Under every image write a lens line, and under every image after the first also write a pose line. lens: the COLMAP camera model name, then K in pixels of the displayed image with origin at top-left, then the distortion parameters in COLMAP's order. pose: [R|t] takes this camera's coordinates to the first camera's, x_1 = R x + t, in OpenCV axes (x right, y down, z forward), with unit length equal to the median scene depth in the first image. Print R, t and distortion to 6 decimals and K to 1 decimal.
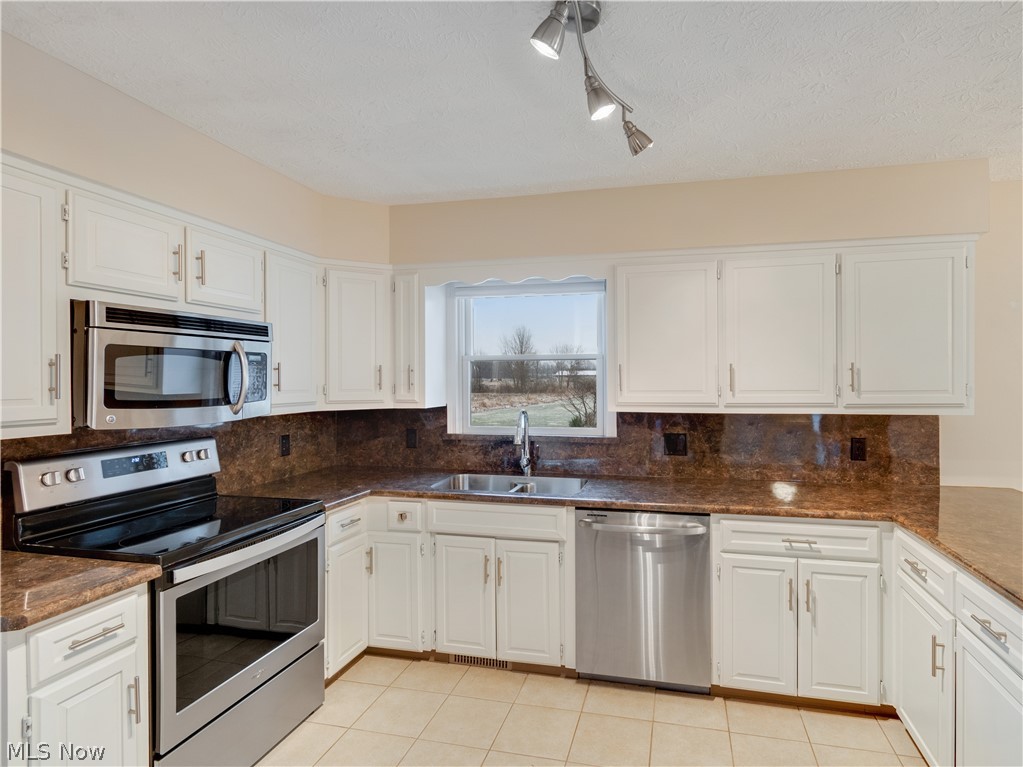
lens RADIAL K [[532.9, 0, 511.5], [0, 532.9, 383.5], [0, 0, 1]] dist [-0.000463, -0.000385]
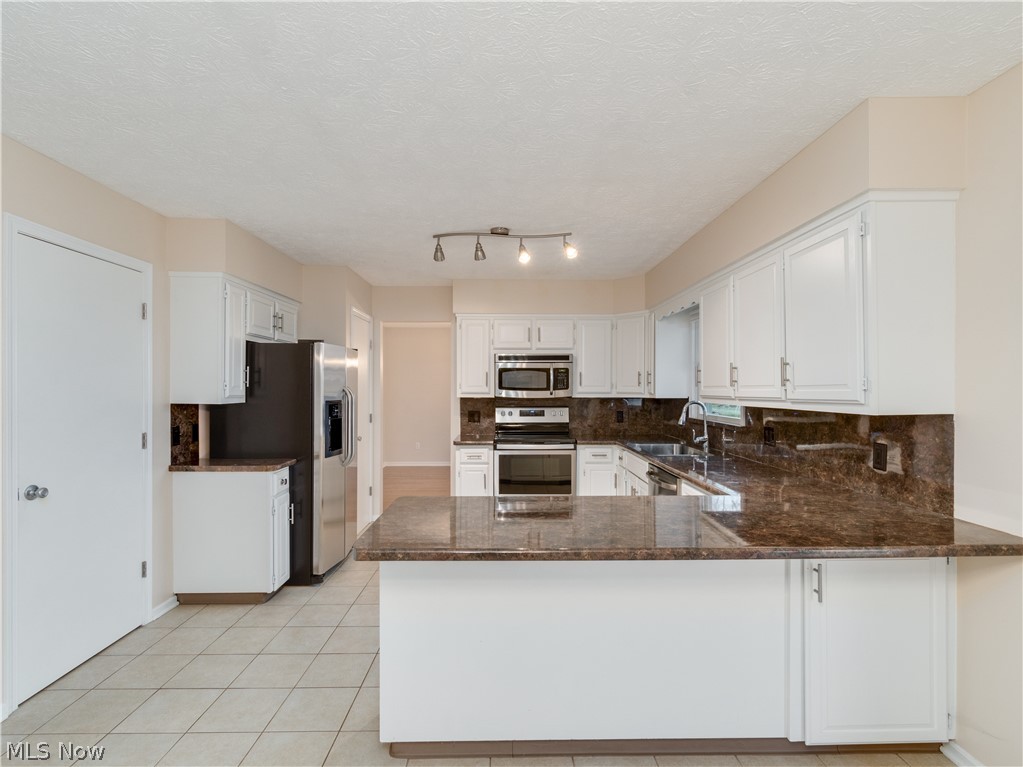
lens RADIAL K [[532.9, 0, 511.5], [0, 532.9, 383.5], [0, 0, 1]] dist [-0.000463, -0.000385]
pose [[0.225643, -0.003815, -0.974203, 1.546906], [-0.010190, 0.999928, -0.006276, 0.022272], [0.974157, 0.011344, 0.225588, 0.277979]]
